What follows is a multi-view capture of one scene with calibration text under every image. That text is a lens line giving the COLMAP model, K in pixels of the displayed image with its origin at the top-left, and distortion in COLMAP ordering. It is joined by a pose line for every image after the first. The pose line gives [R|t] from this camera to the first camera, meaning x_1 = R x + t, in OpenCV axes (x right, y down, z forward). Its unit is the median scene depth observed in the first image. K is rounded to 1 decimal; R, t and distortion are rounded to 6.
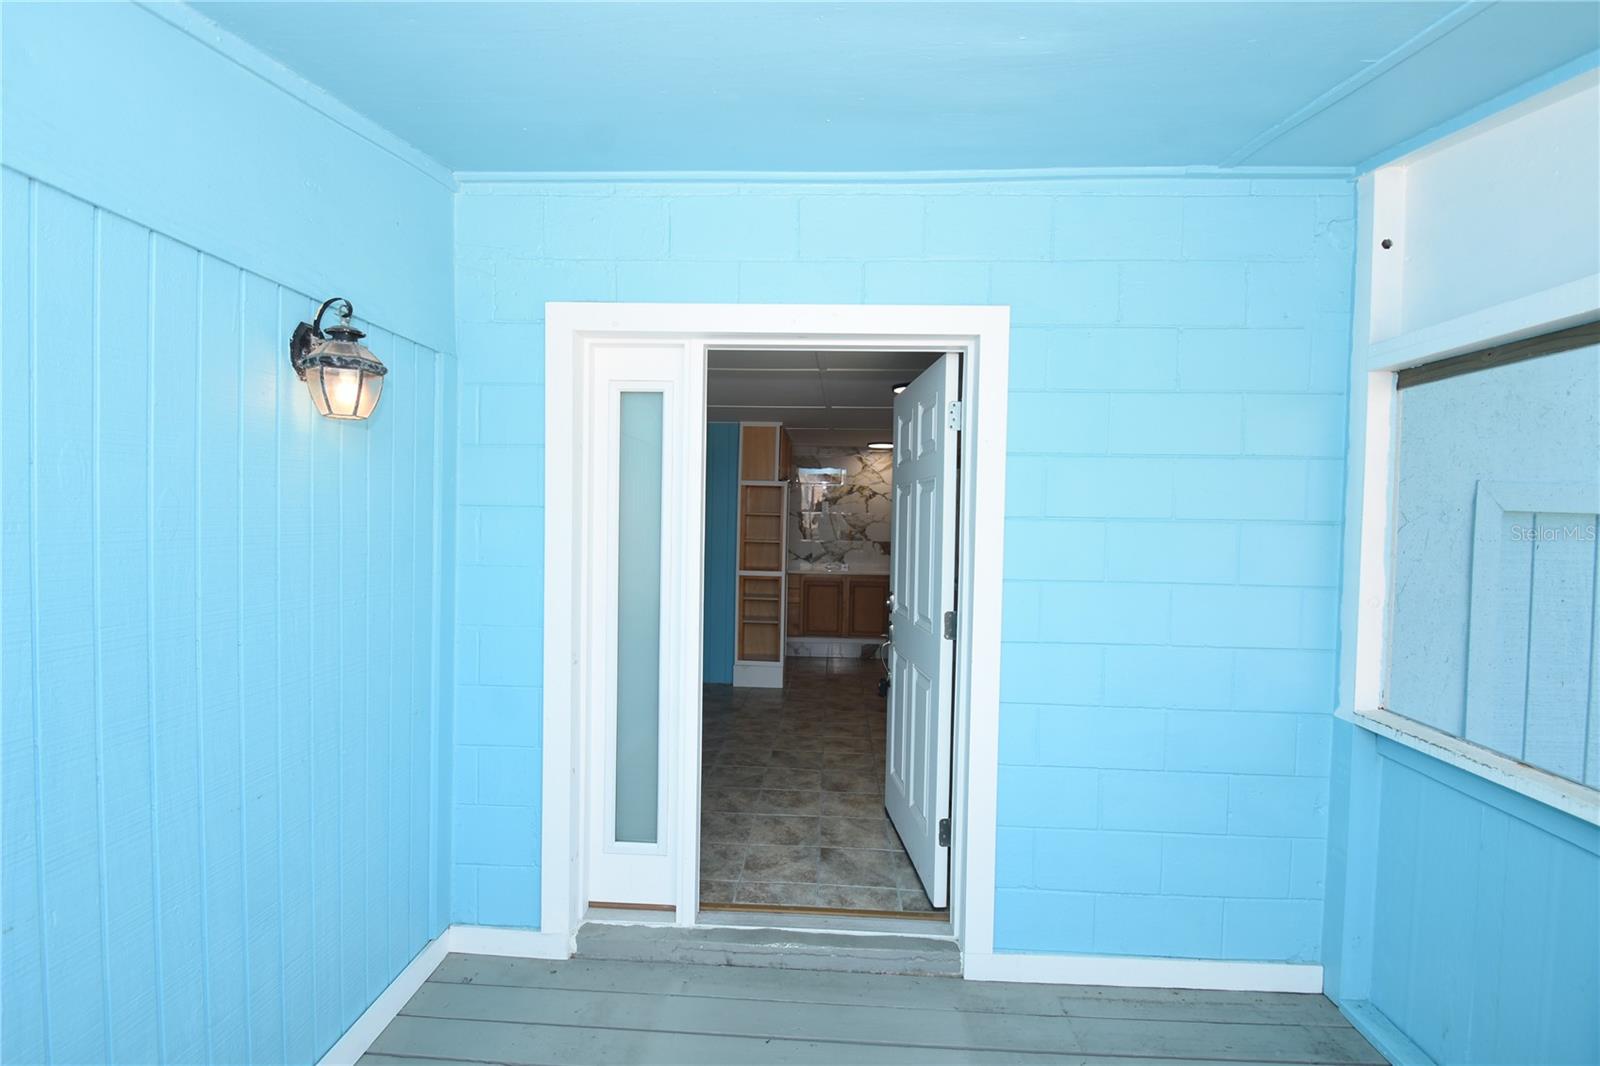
lens RADIAL K [[703.9, 0, 801.9], [0, 703.9, 538.7], [0, 0, 1]] dist [-0.001463, -0.000403]
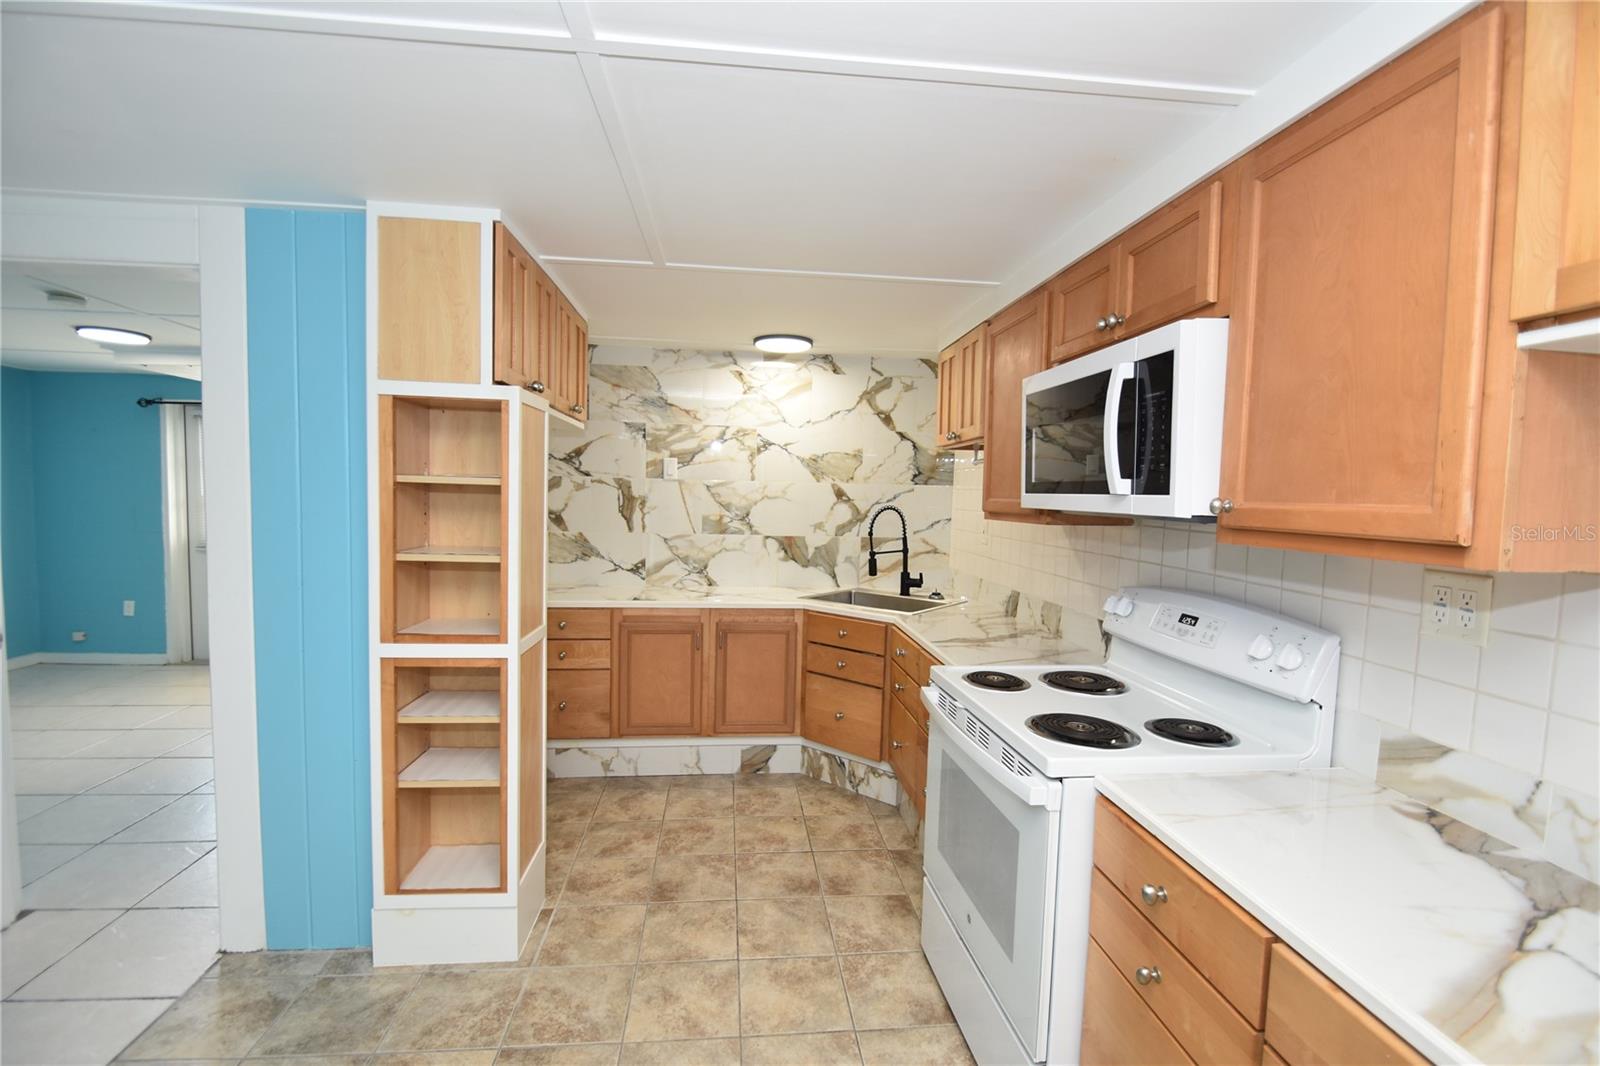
lens RADIAL K [[703.9, 0, 799.2], [0, 703.9, 533.7], [0, 0, 1]] dist [-0.001463, -0.000403]
pose [[0.988287, -0.004466, 0.152539, 0.047519], [-0.001019, 0.999356, 0.035867, -0.016516], [-0.152601, -0.035602, 0.987646, 0.483899]]
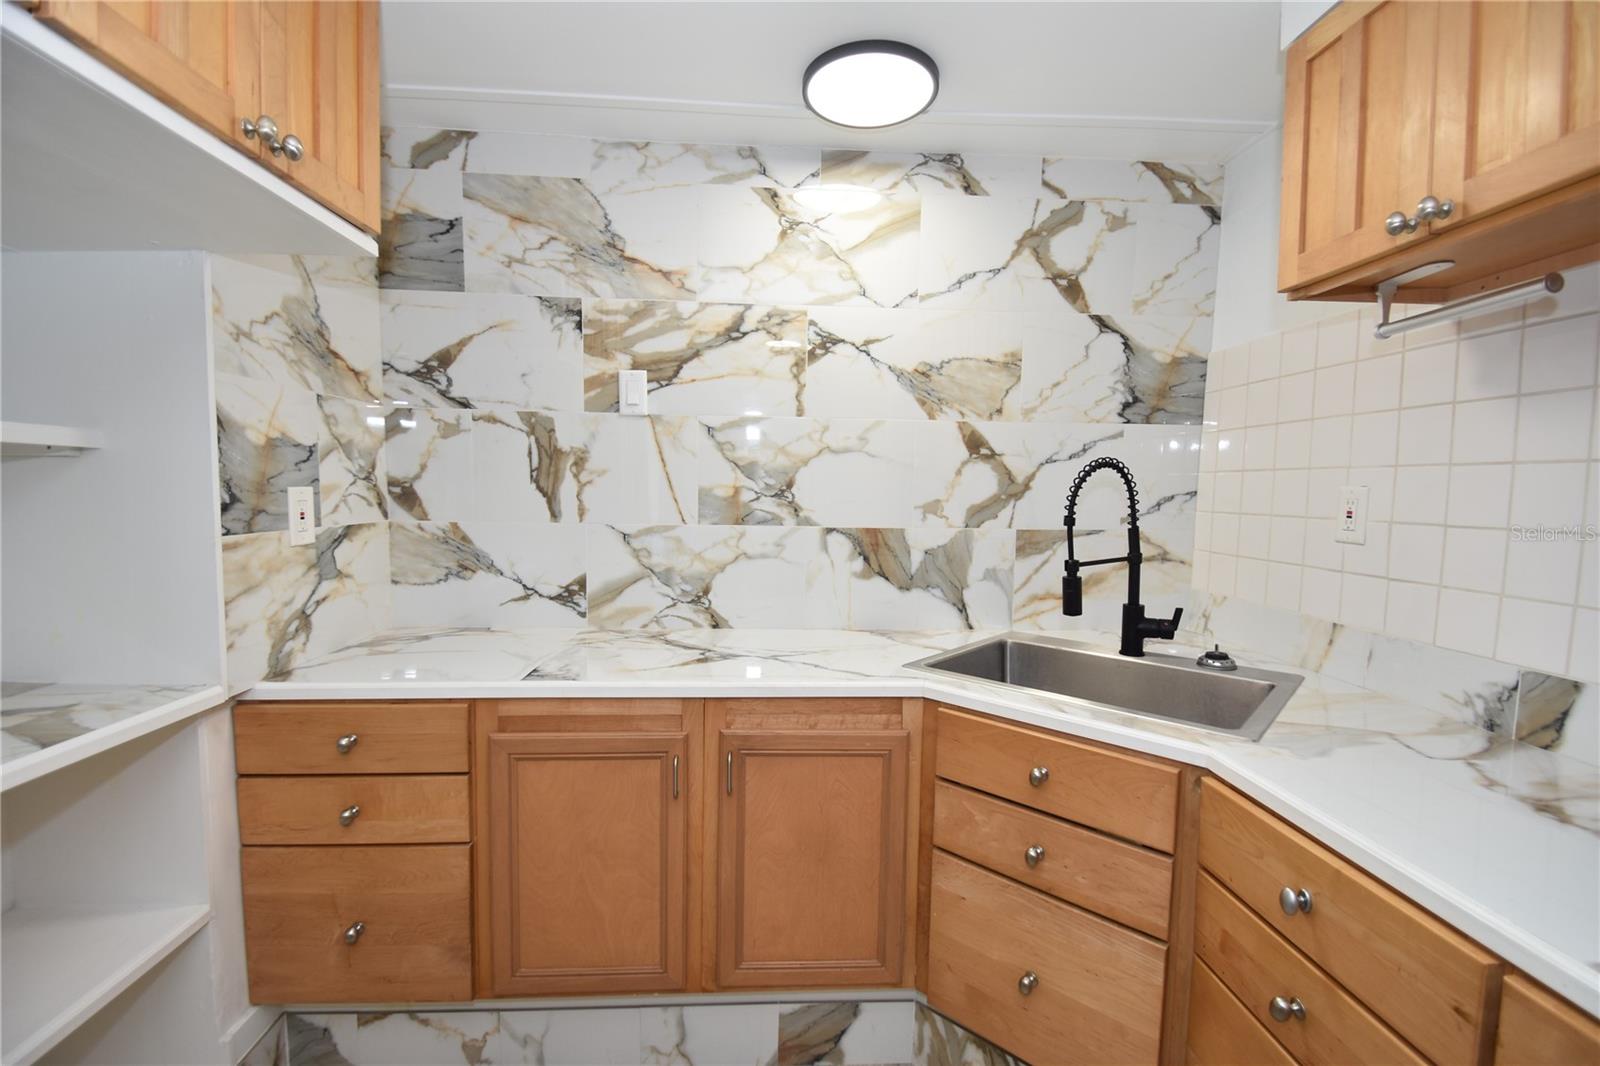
lens RADIAL K [[703.9, 0, 797.6], [0, 703.9, 528.0], [0, 0, 1]] dist [-0.001463, -0.000403]
pose [[0.995023, -0.009101, 0.099226, 0.066358], [0.006120, 0.999522, 0.030309, -0.004057], [-0.099454, -0.029551, 0.994603, 0.746583]]
